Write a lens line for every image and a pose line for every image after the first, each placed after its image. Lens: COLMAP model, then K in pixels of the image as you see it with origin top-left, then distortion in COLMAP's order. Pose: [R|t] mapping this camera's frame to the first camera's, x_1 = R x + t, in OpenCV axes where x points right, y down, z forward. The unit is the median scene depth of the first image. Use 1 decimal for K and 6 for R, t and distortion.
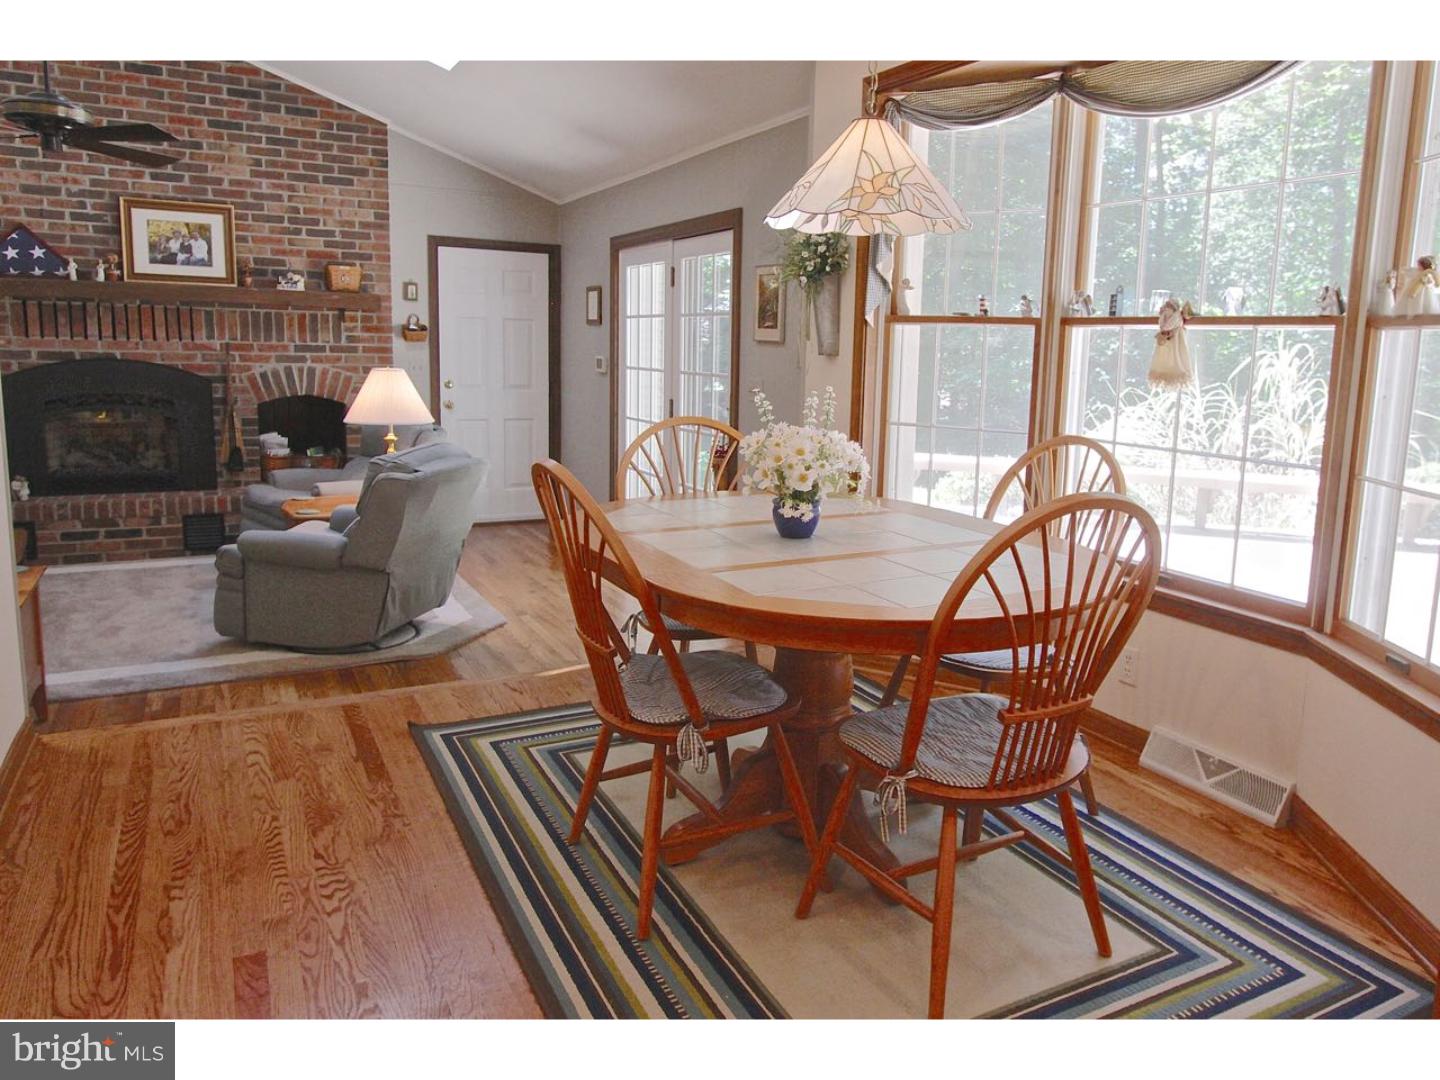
lens RADIAL K [[1026.3, 0, 785.4], [0, 1026.3, 489.3], [0, 0, 1]] dist [-0.006793, 0.008644]
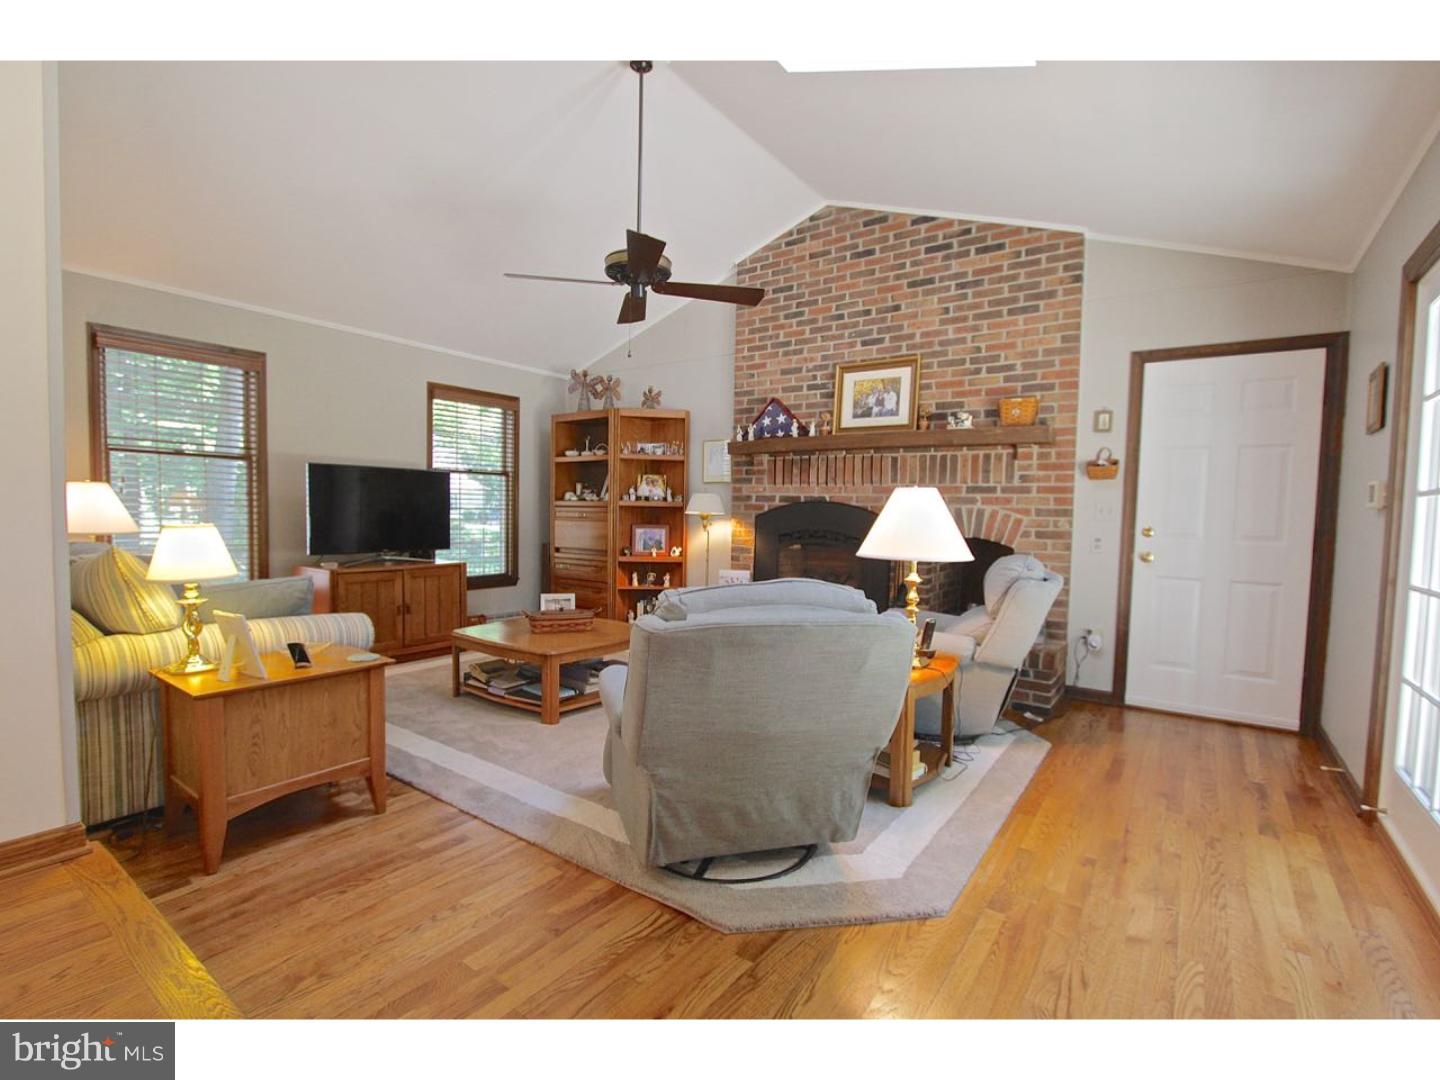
lens RADIAL K [[672.3, 0, 717.7], [0, 672.3, 542.0], [0, 0, 1]] dist [-0.003555, 0.000294]
pose [[0.432049, 0.024369, -0.901521, -0.000724], [-0.137686, 0.989699, -0.039233, -0.031078], [0.891278, 0.141077, 0.430954, 0.536274]]
